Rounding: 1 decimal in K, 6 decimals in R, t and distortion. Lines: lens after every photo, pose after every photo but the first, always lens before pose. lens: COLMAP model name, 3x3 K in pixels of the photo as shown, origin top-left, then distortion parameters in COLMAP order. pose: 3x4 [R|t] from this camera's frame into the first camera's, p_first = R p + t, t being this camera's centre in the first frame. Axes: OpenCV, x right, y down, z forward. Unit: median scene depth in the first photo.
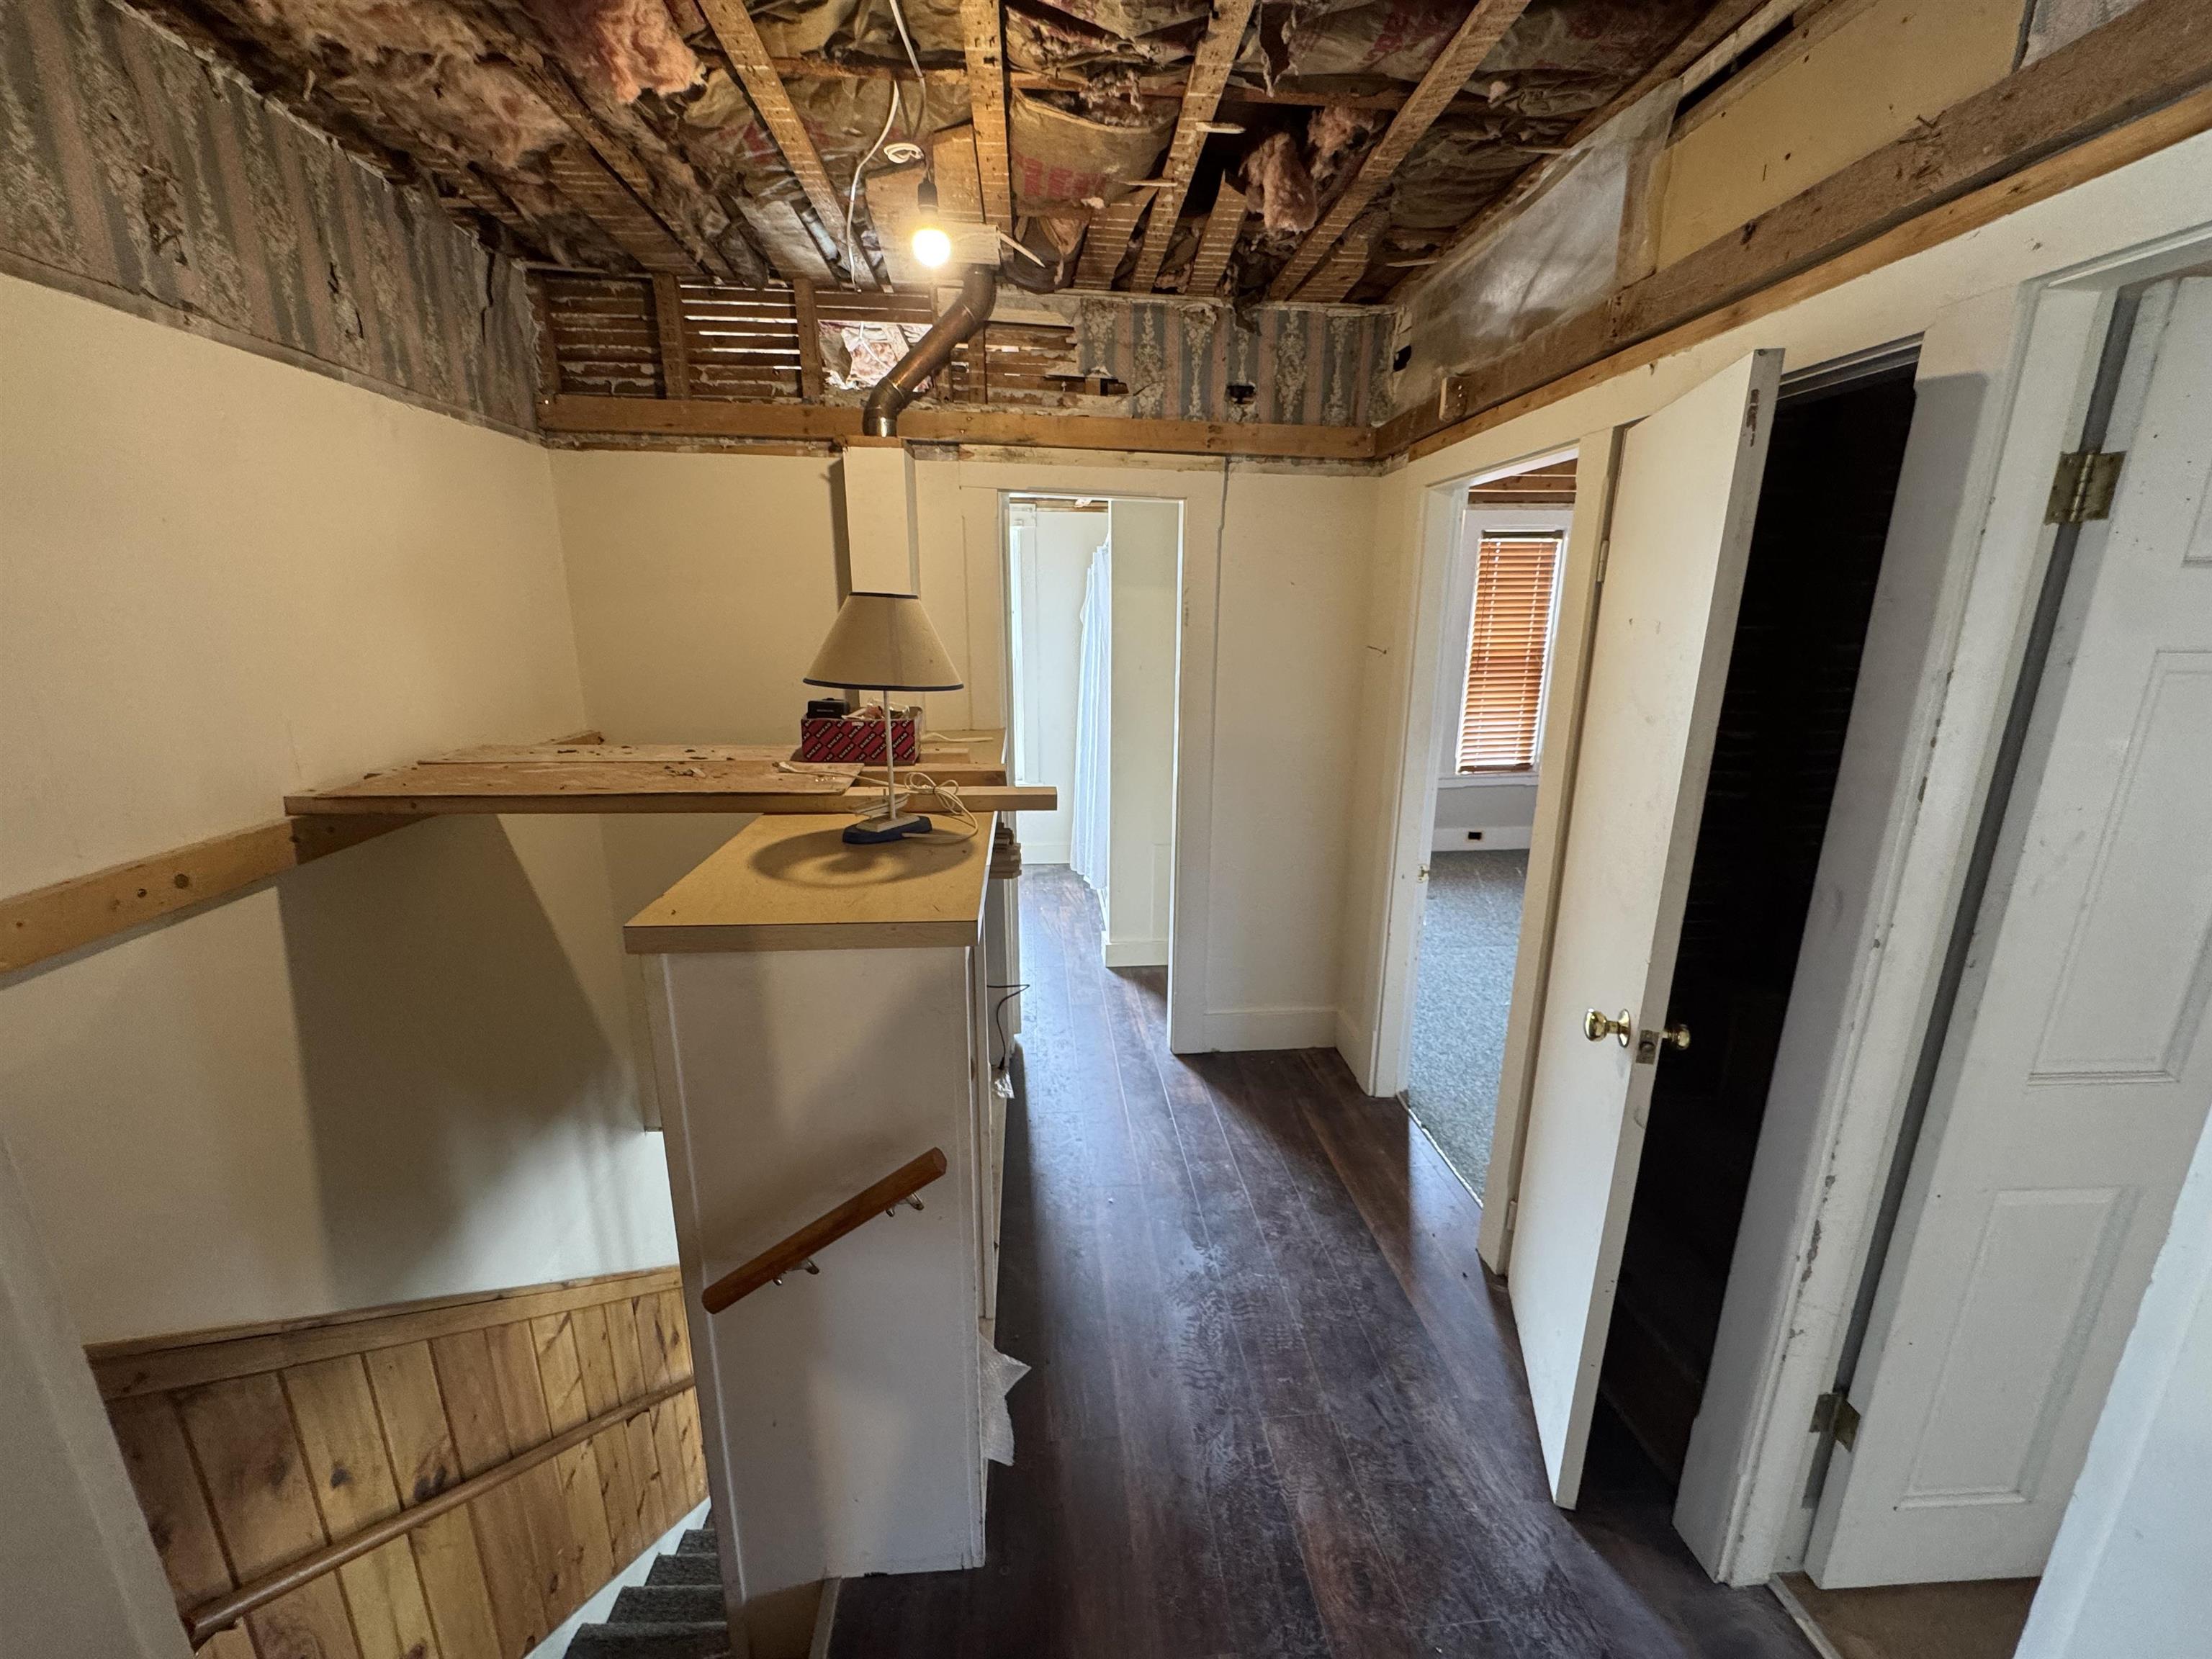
lens RADIAL K [[873.4, 0, 1091.7], [0, 873.4, 830.4], [0, 0, 1]] dist [-0.002594, -0.000111]
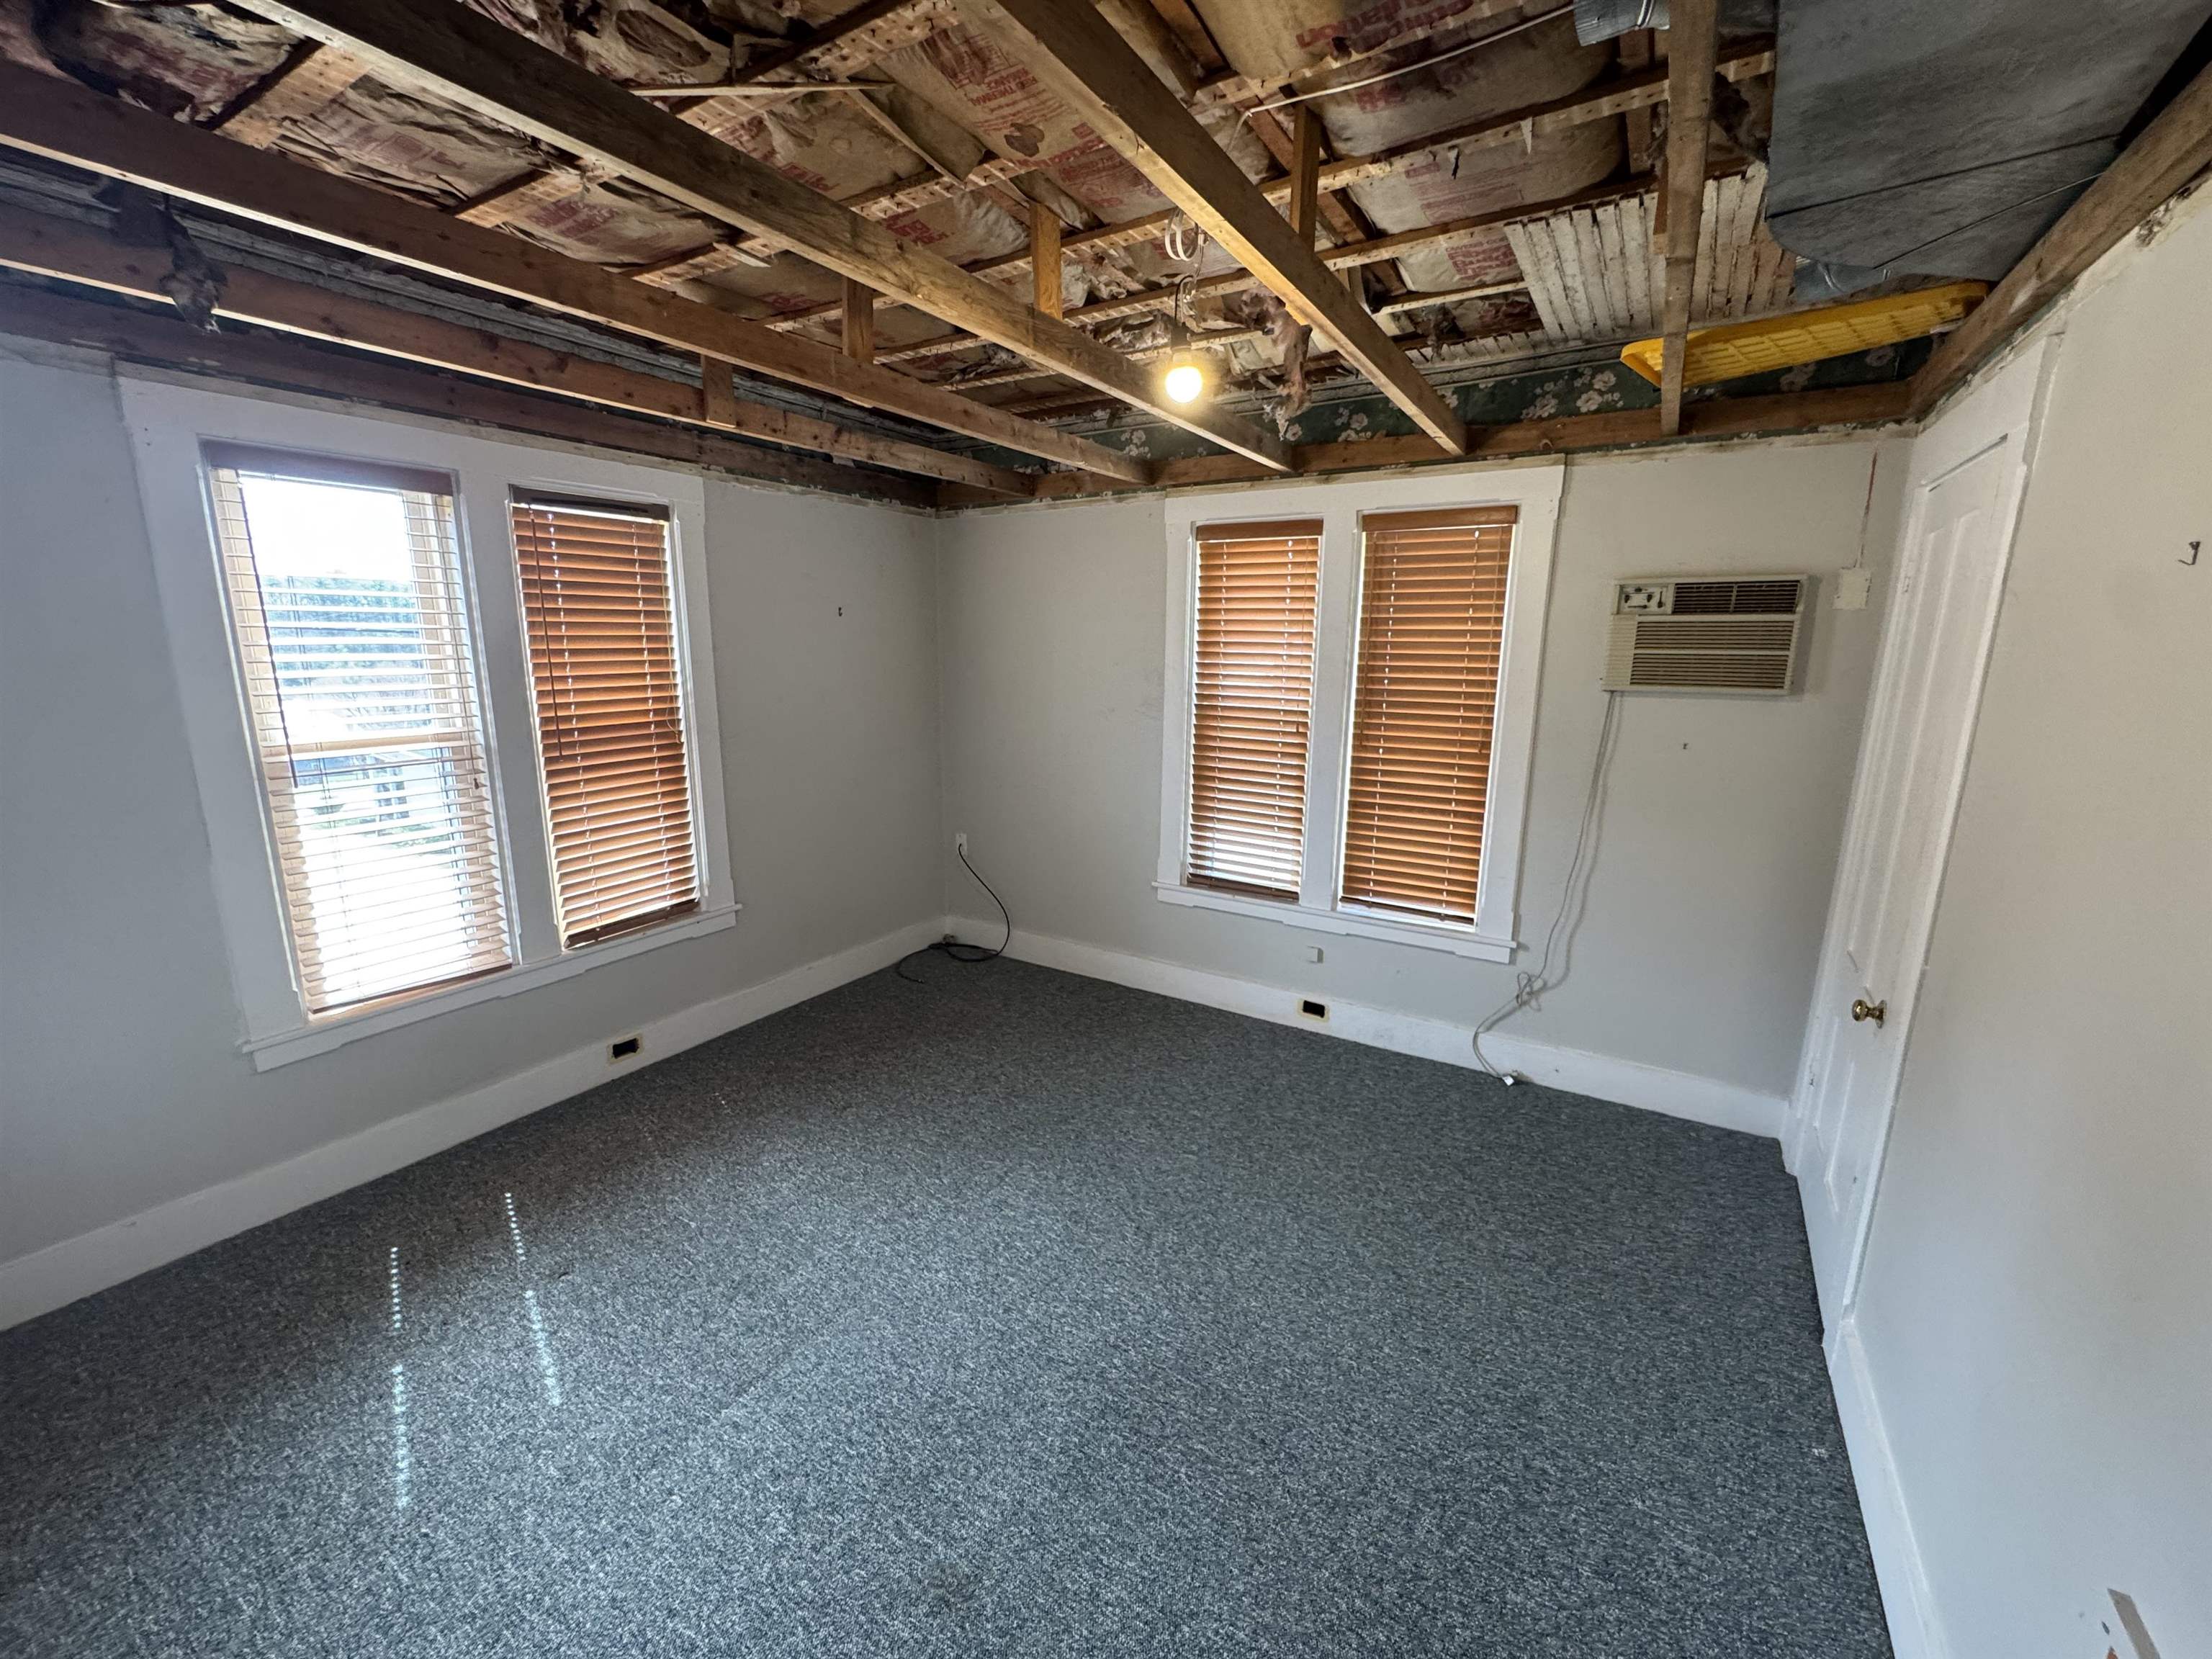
lens RADIAL K [[873.4, 0, 1096.3], [0, 873.4, 830.5], [0, 0, 1]] dist [-0.002594, -0.000111]
pose [[0.602394, -0.155746, 0.782857, 0.217392], [0.185357, 0.981263, 0.052589, -0.106462], [-0.776379, 0.113429, 0.619975, 0.429821]]
